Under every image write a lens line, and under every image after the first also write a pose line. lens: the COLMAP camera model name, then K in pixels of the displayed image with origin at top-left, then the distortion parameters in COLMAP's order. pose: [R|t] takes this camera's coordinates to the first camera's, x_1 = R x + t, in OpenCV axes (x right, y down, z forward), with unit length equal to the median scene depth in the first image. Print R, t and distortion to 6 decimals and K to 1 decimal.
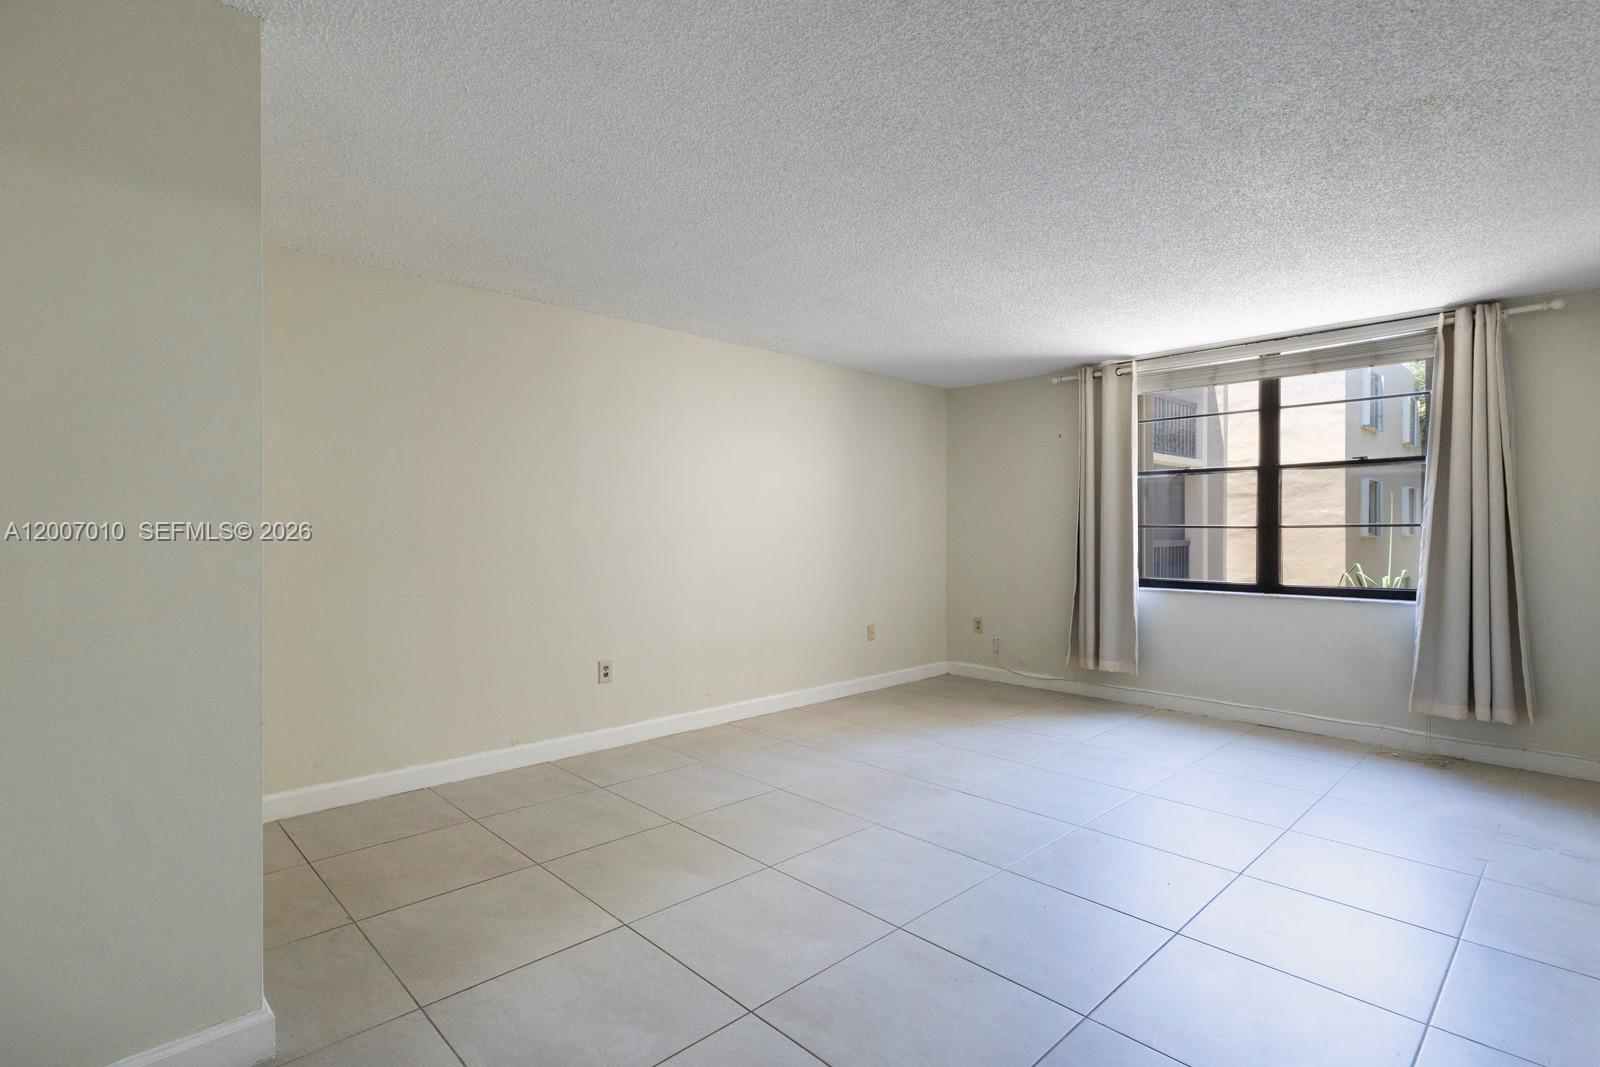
lens RADIAL K [[770.9, 0, 801.9], [0, 770.9, 532.6], [0, 0, 1]] dist [-0.002255, 0.001376]
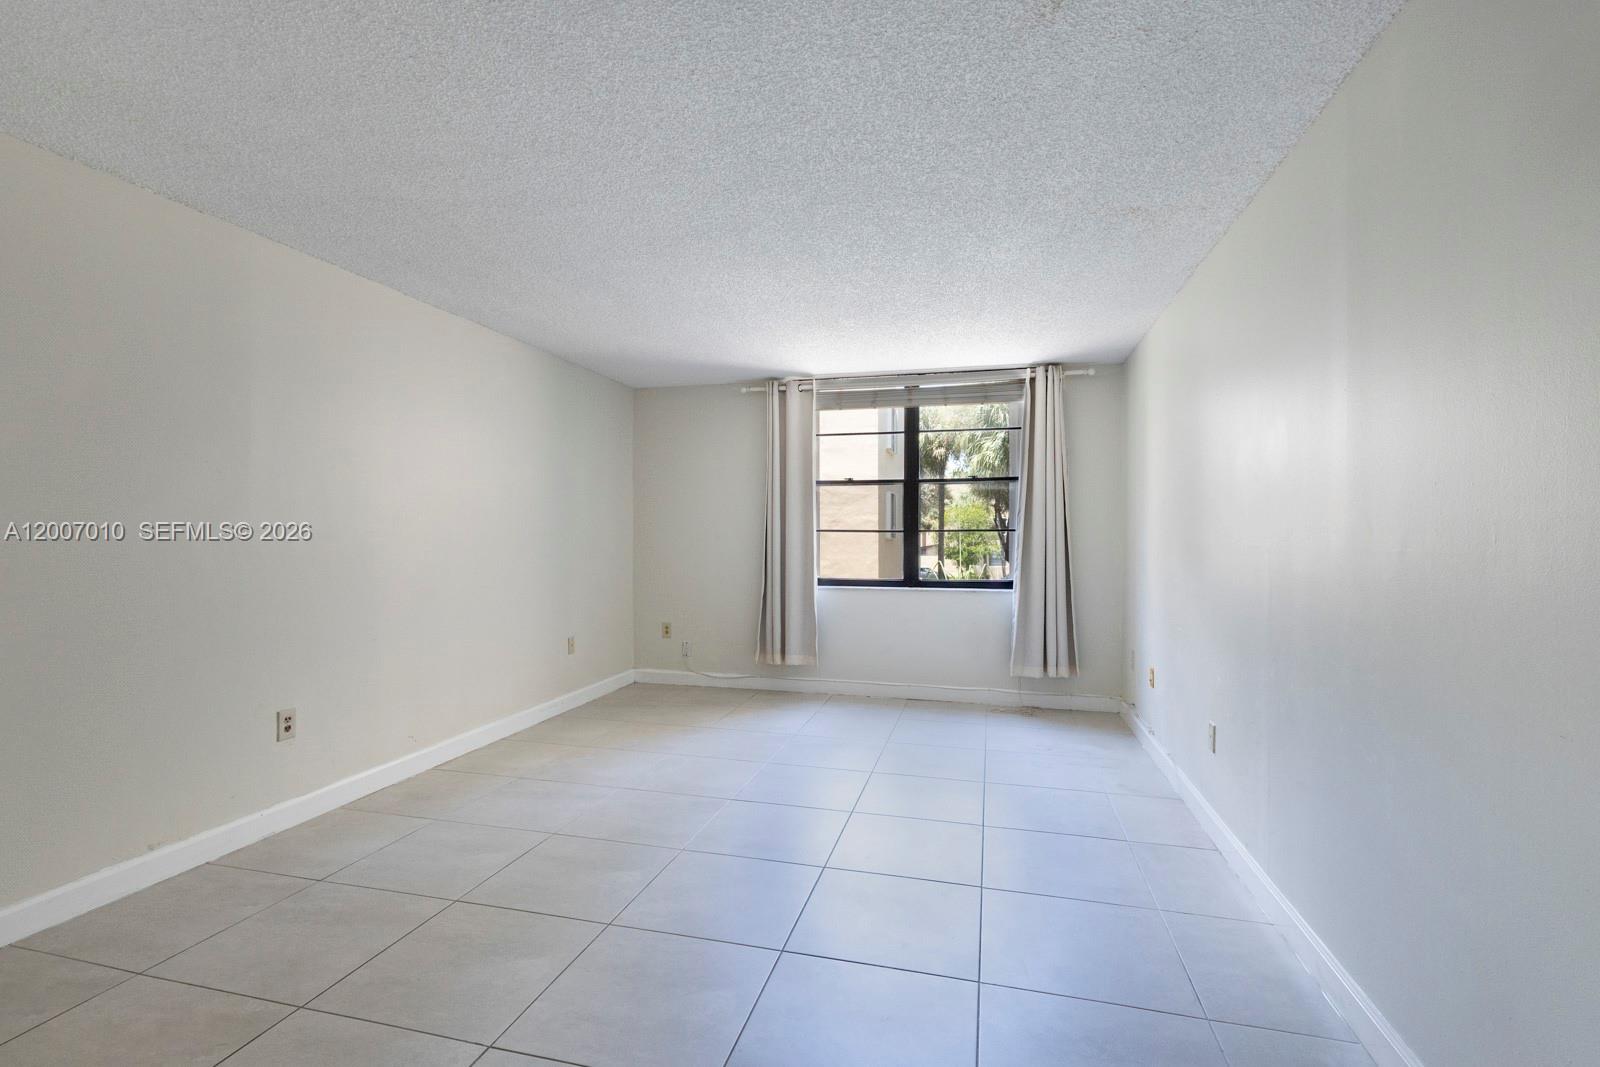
lens RADIAL K [[770.9, 0, 796.8], [0, 770.9, 533.7], [0, 0, 1]] dist [-0.002255, 0.001376]
pose [[0.851882, 0.001038, 0.523732, -0.170228], [-0.000207, 0.999999, -0.001645, -0.001815], [-0.523733, 0.001293, 0.851881, 0.082744]]
